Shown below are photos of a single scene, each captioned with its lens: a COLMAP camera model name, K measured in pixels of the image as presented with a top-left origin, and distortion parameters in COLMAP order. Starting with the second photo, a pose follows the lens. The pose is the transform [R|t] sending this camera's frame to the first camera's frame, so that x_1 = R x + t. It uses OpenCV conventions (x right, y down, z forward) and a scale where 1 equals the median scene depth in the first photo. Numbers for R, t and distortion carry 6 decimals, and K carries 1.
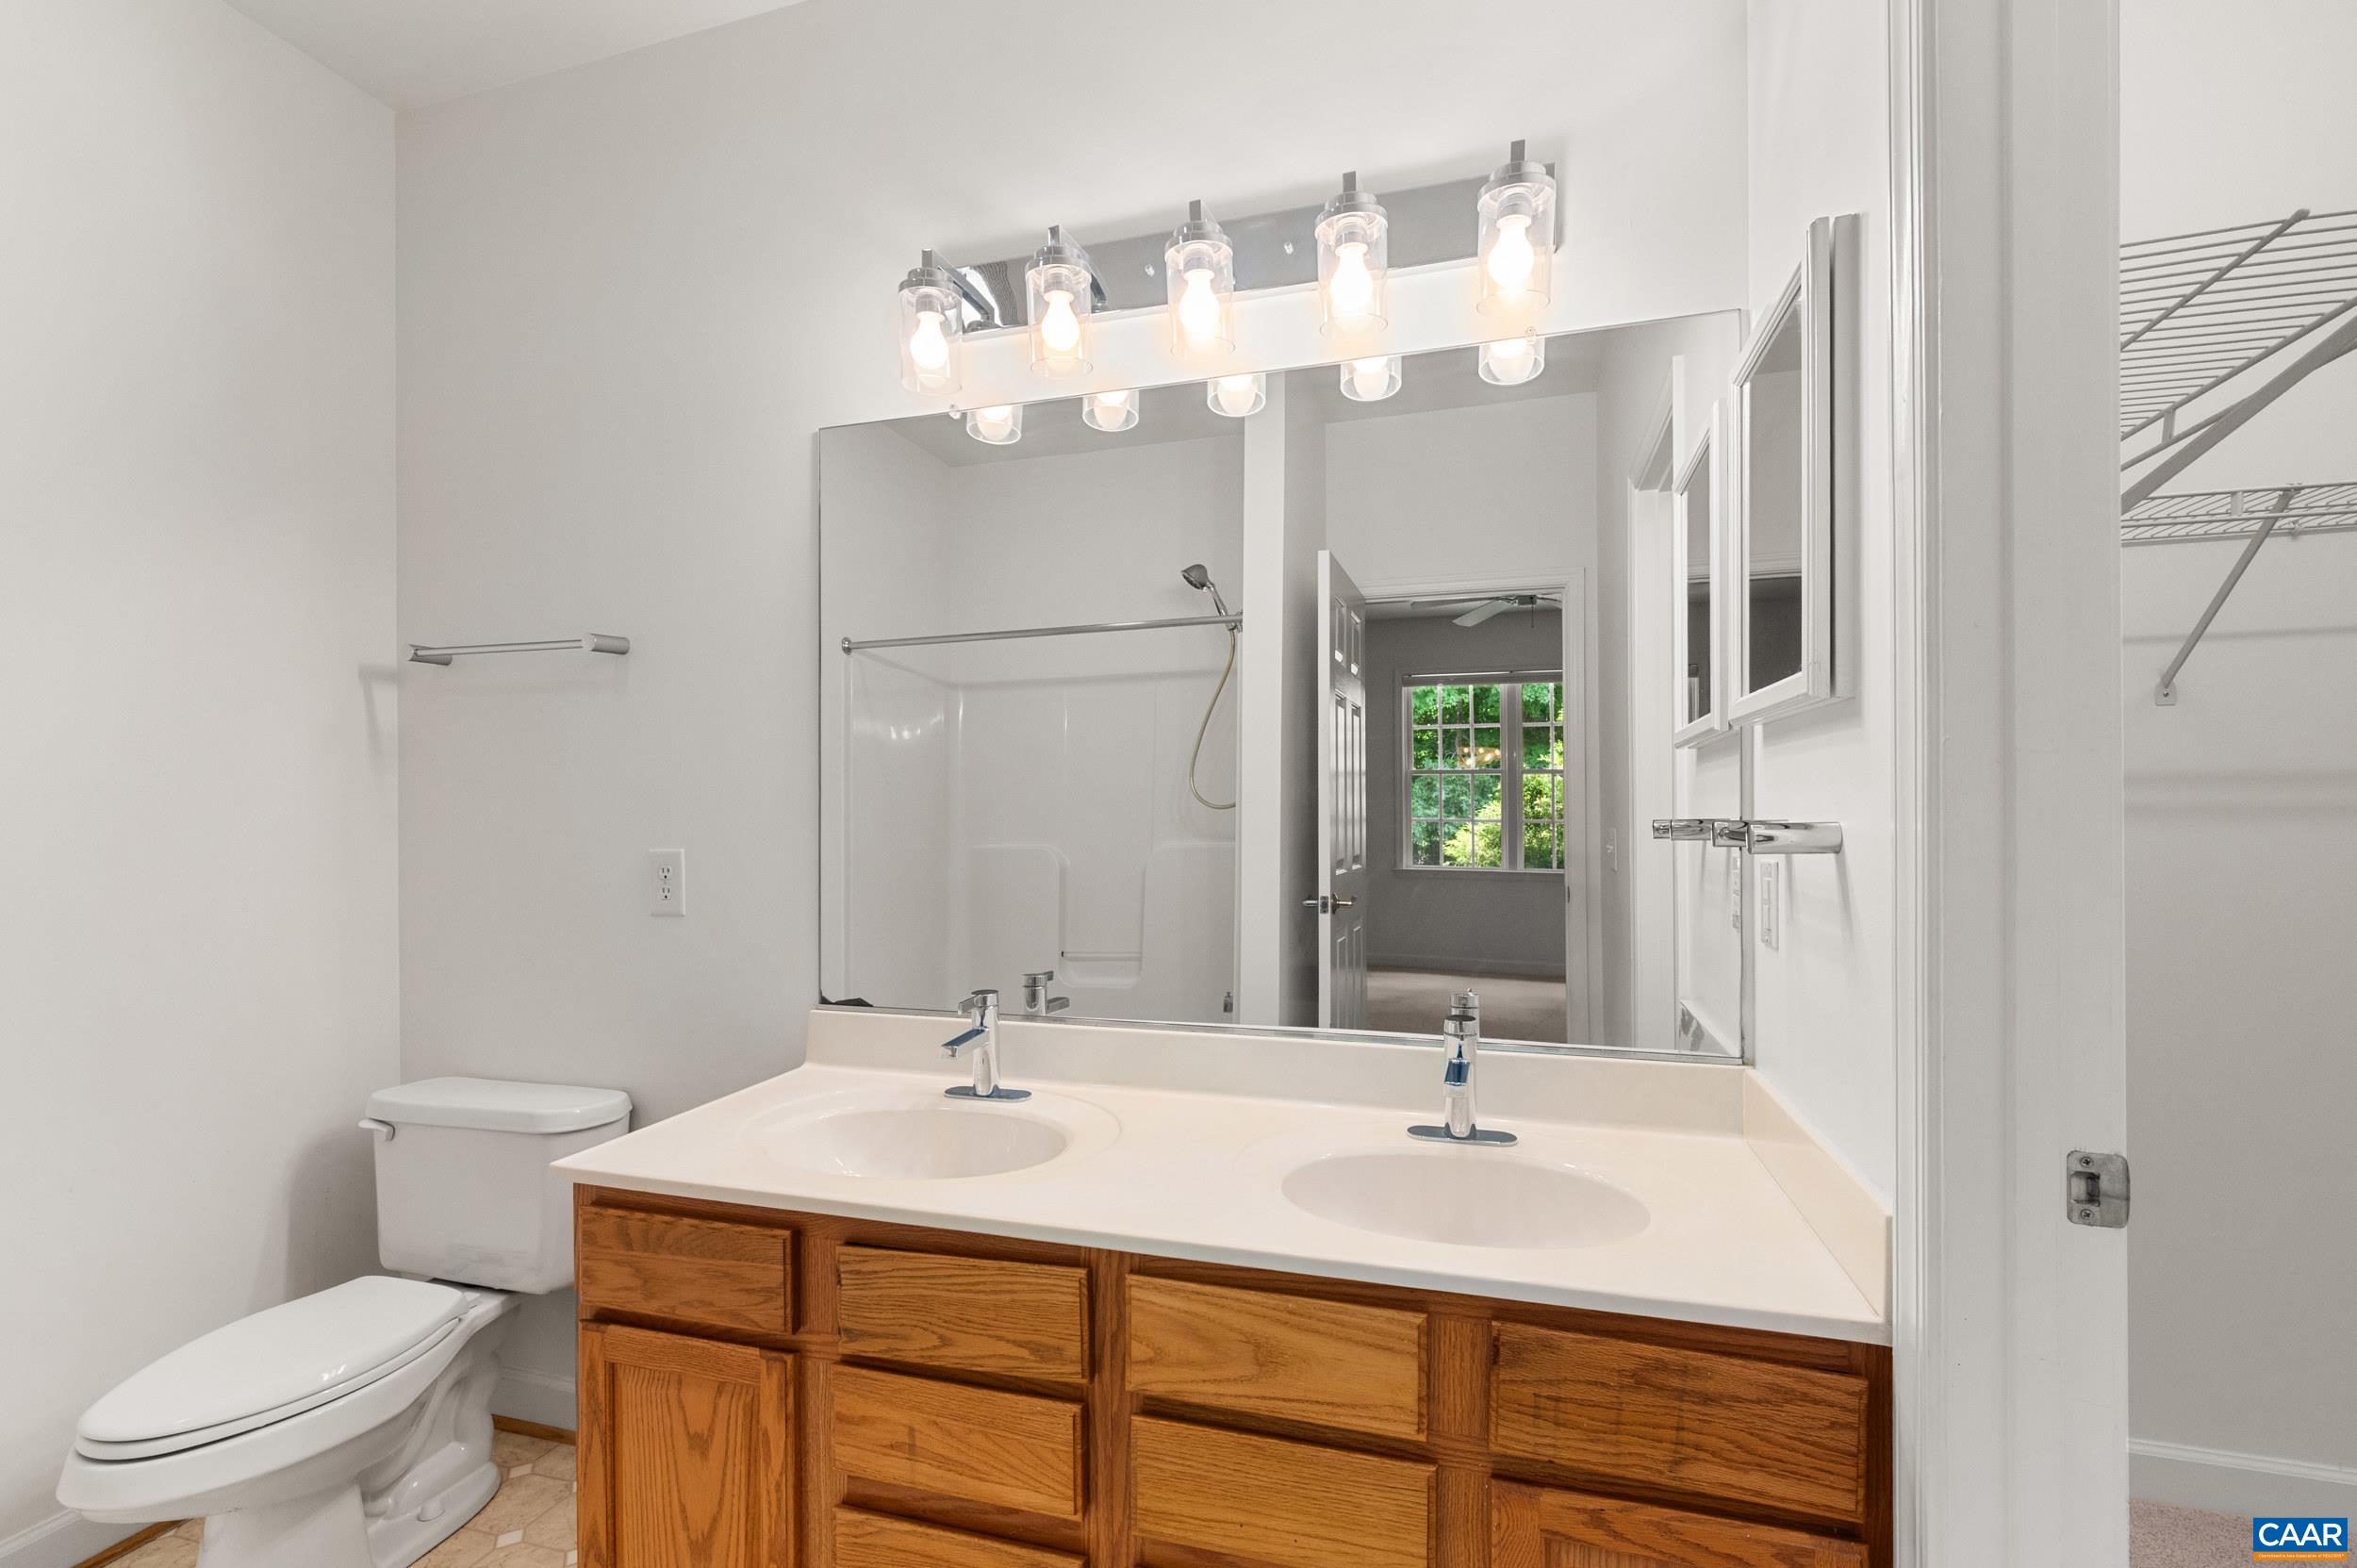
lens RADIAL K [[1031.7, 0, 1176.7], [0, 1031.7, 793.5], [0, 0, 1]] dist [-0.000494, -0.000710]
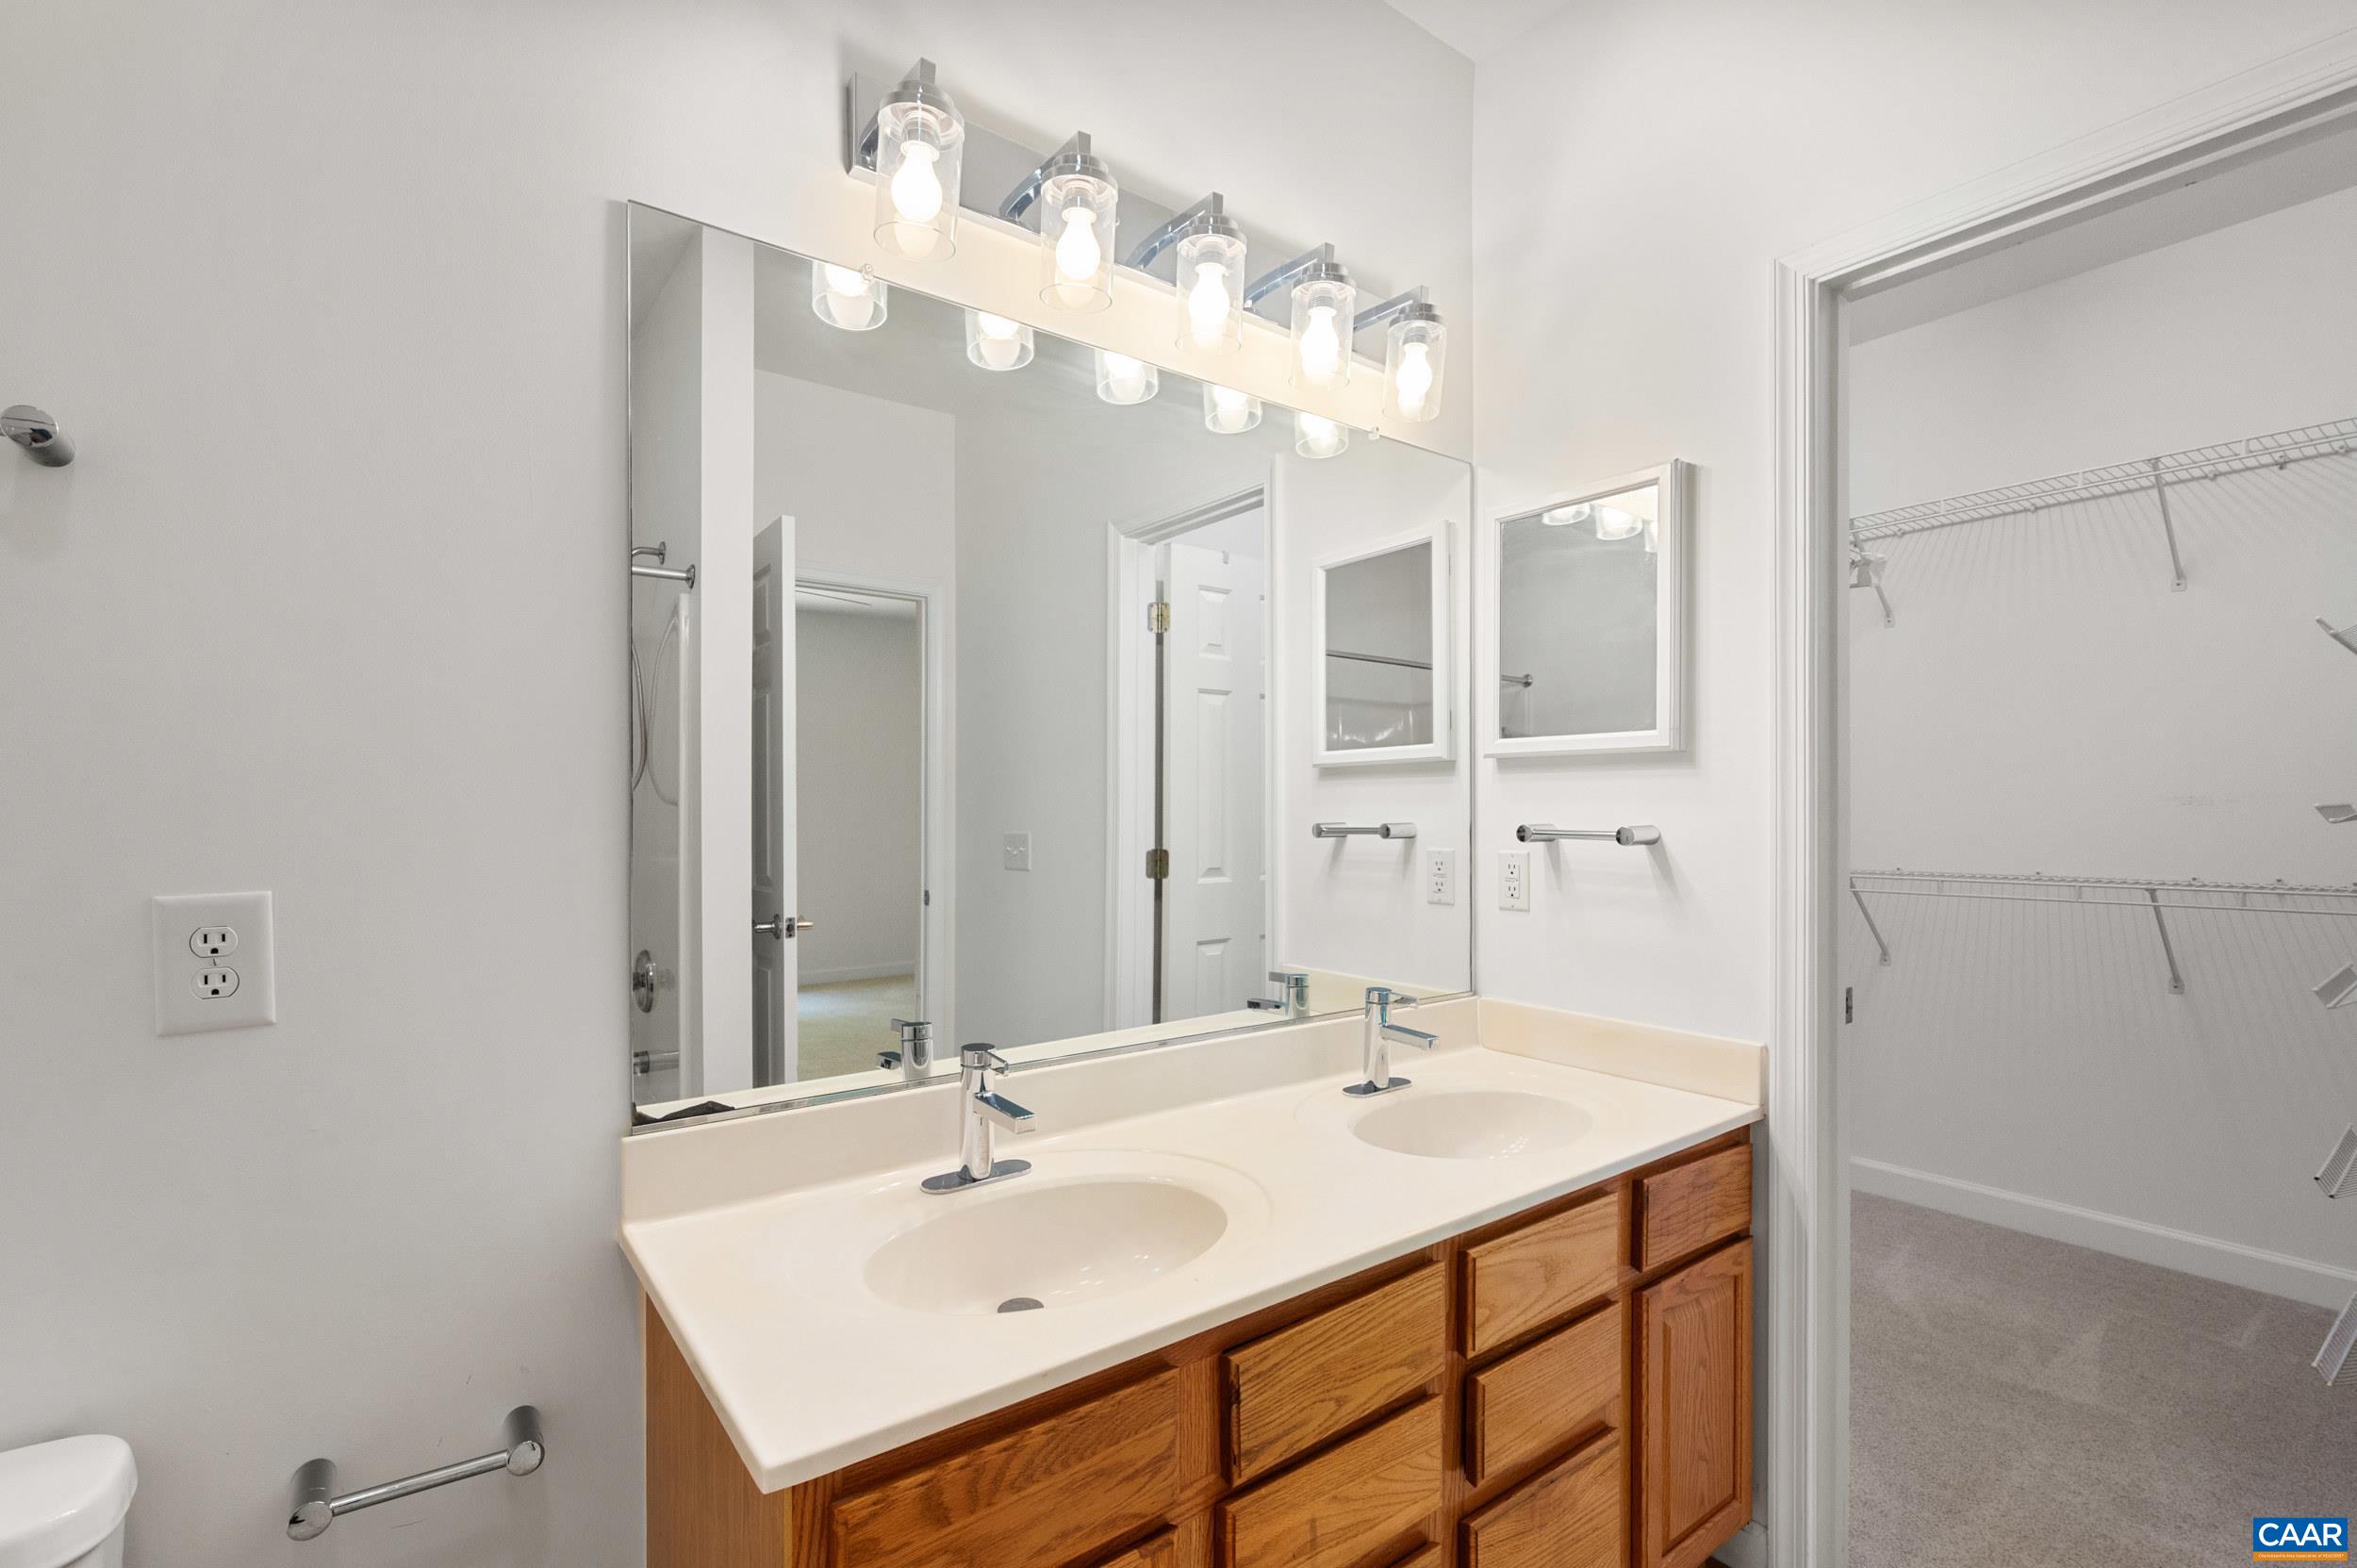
lens RADIAL K [[1038.7, 0, 1174.8], [0, 1038.7, 807.9], [0, 0, 1]] dist [-0.003800, 0.000234]
pose [[0.595871, 0.012389, 0.802985, -1.040424], [-0.013579, 0.999893, -0.005350, 0.015577], [-0.802966, -0.007716, 0.595975, 0.572280]]
